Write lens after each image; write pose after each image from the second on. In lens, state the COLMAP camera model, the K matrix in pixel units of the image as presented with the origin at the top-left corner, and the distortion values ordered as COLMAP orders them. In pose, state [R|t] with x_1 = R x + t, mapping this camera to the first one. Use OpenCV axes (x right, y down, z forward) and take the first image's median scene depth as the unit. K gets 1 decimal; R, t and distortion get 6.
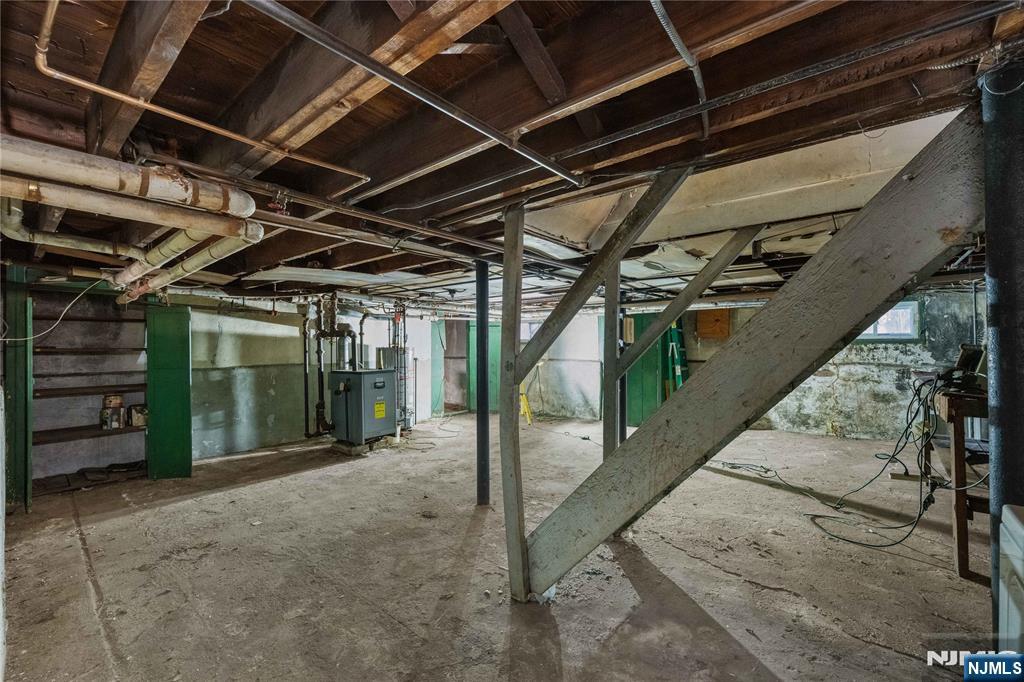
lens RADIAL K [[402.5, 0, 507.9], [0, 402.5, 339.3], [0, 0, 1]] dist [0.001201, 0.000072]
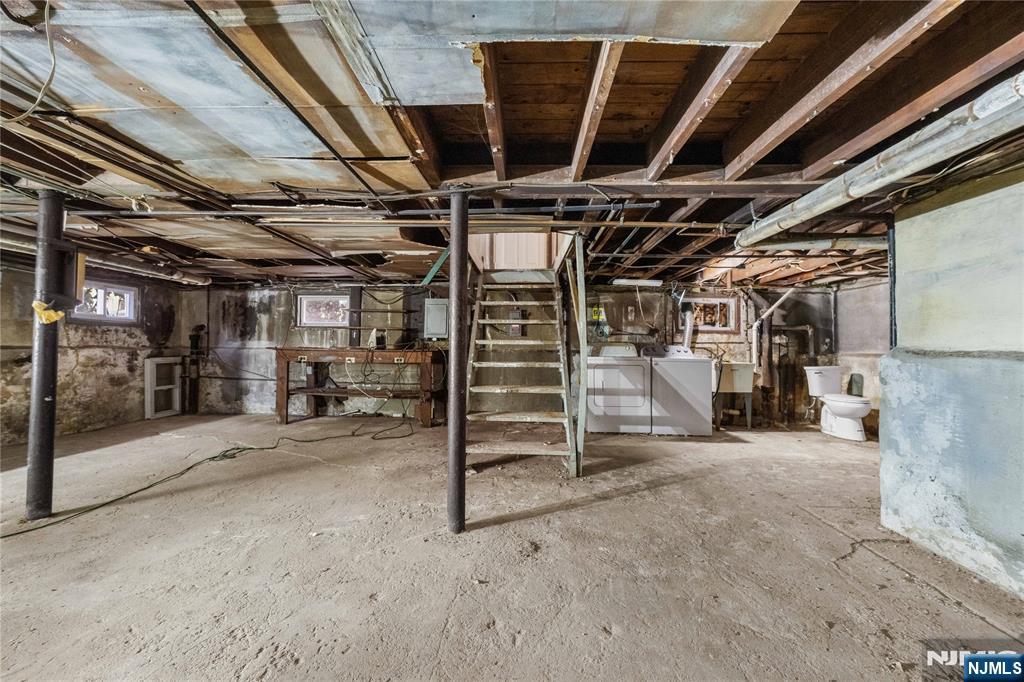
lens RADIAL K [[402.5, 0, 507.9], [0, 402.5, 339.3], [0, 0, 1]] dist [0.001201, 0.000072]
pose [[-0.586663, 0.016897, 0.809655, -0.418841], [-0.018573, 0.999239, -0.034312, 0.060417], [-0.809618, -0.035167, -0.585902, 0.820882]]
